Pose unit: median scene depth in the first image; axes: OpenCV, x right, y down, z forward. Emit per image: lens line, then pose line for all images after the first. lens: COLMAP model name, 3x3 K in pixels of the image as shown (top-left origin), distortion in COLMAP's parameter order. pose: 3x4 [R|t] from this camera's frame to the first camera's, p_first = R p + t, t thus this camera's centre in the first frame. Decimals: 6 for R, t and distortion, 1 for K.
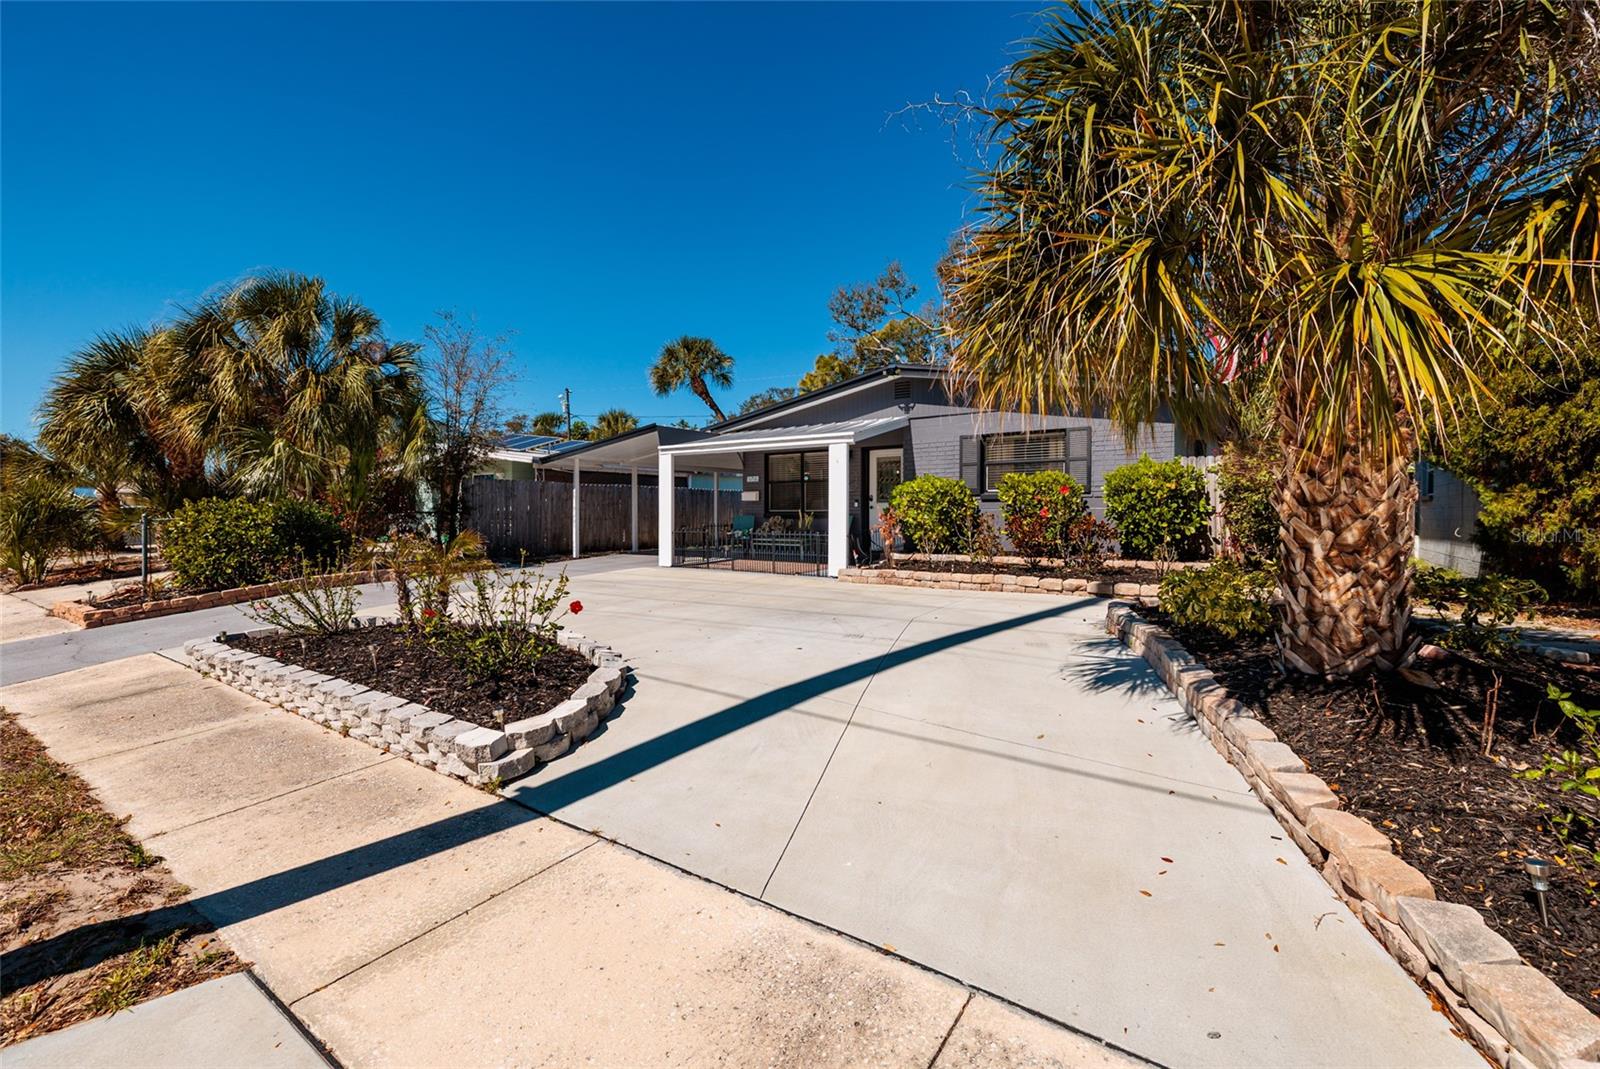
lens RADIAL K [[694.0, 0, 803.3], [0, 694.0, 522.2], [0, 0, 1]] dist [0.003187, -0.007126]
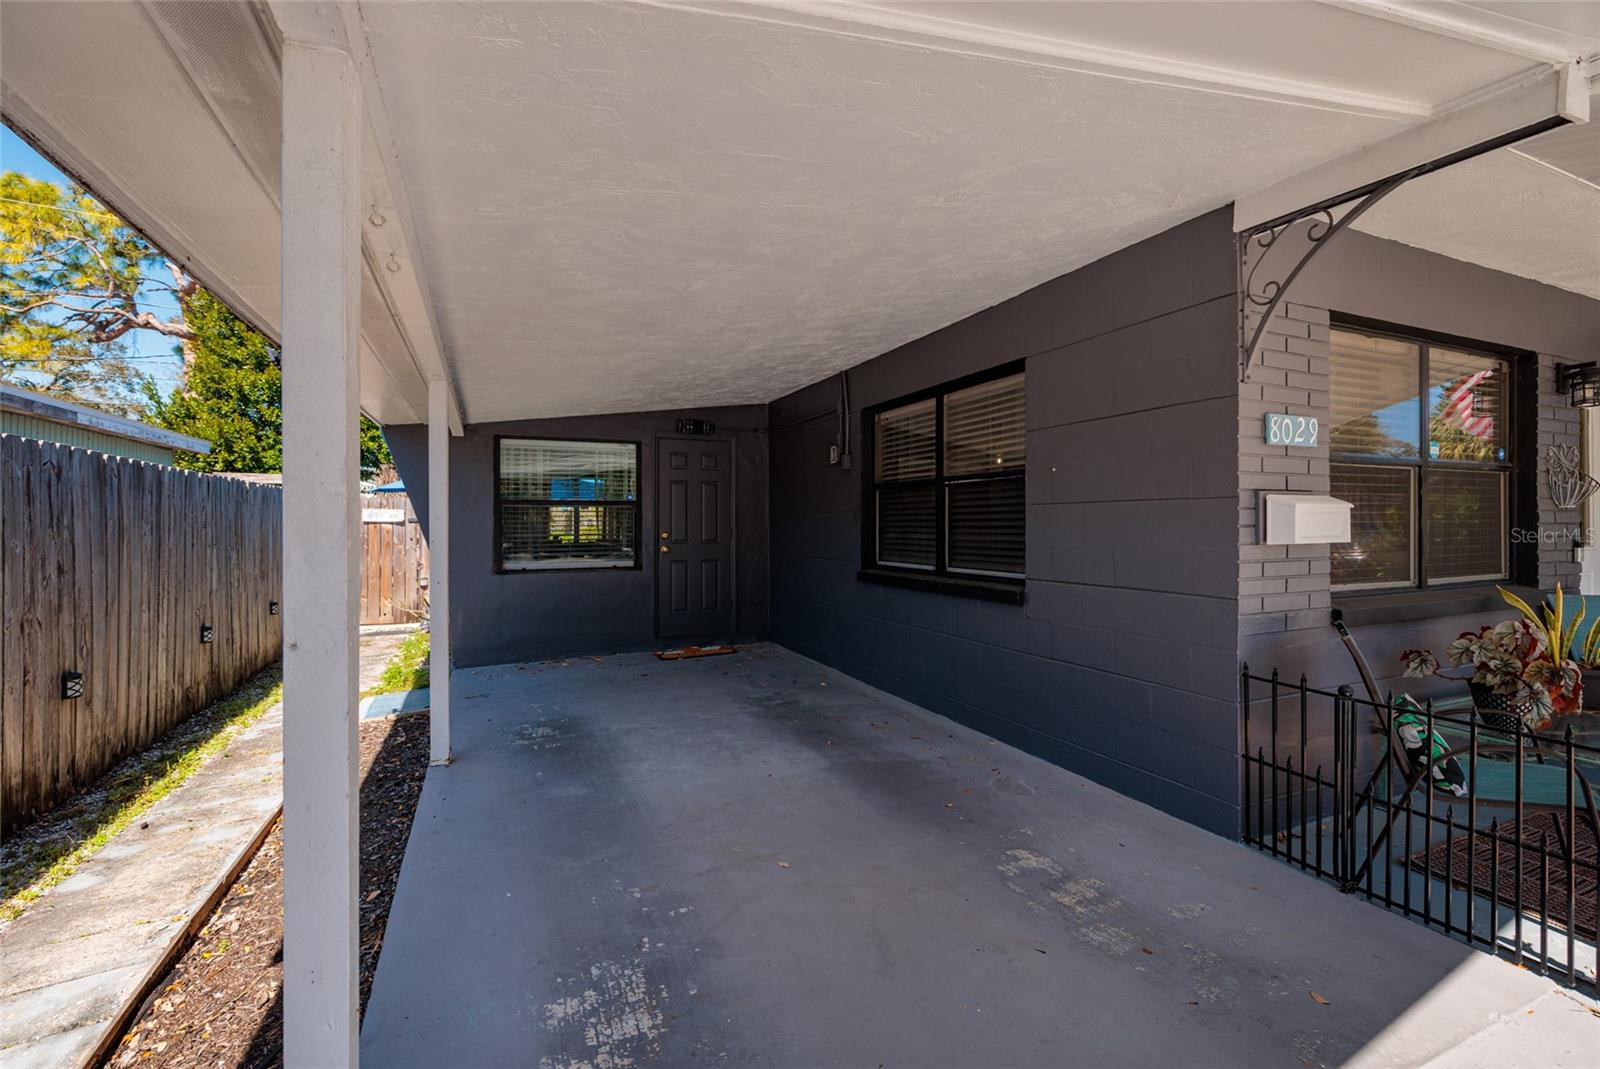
lens RADIAL K [[694.0, 0, 803.3], [0, 694.0, 522.2], [0, 0, 1]] dist [0.003187, -0.007126]
pose [[0.499431, 0.003050, 0.866348, -0.349010], [0.009013, 0.999921, -0.008717, -0.041589], [-0.866307, 0.012162, 0.499364, 1.164494]]
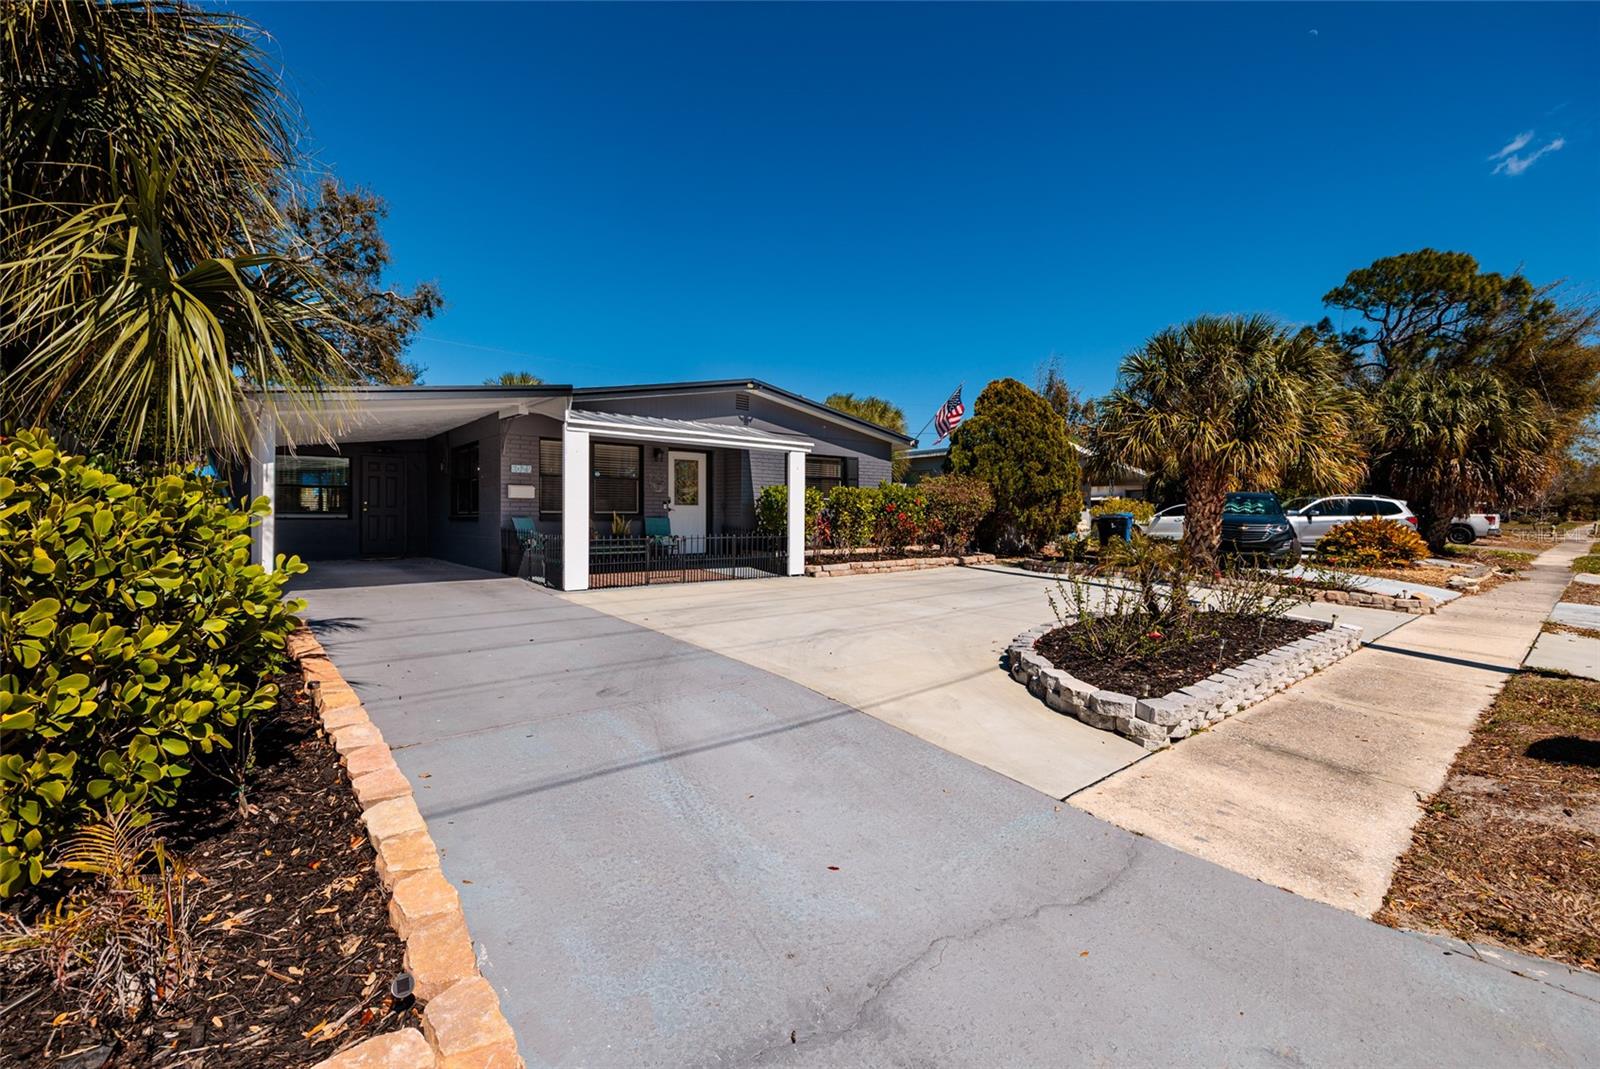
lens RADIAL K [[694.0, 0, 803.3], [0, 694.0, 522.2], [0, 0, 1]] dist [0.003187, -0.007126]
pose [[0.247974, -0.005922, 0.968749, -0.821069], [0.008651, 0.999955, 0.003899, -0.005891], [-0.968728, 0.007413, 0.248014, 0.594686]]
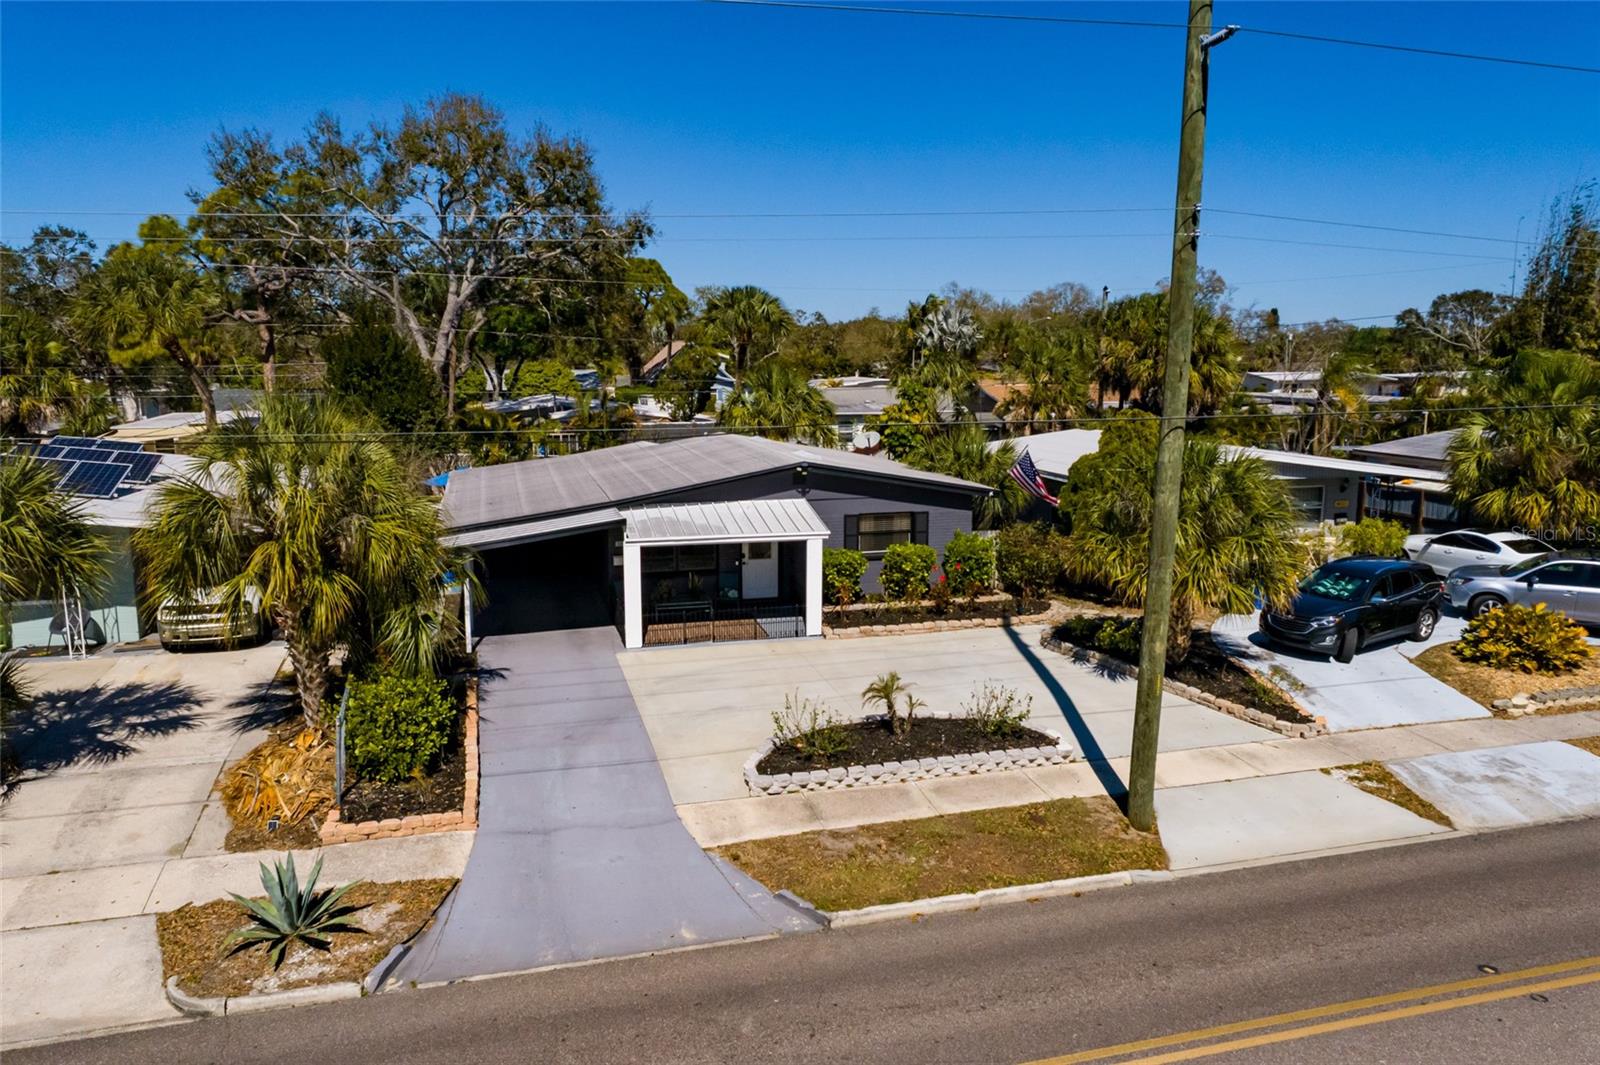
lens RADIAL K [[1145.3, 0, 800.0], [0, 1145.3, 532.5], [0, 0, 1]] dist [-0.004303, -0.002276]
pose [[0.633474, -0.124277, 0.763719, -1.374073], [0.007546, 0.987963, 0.154509, -0.387369], [-0.773728, -0.092114, 0.626786, -0.309402]]
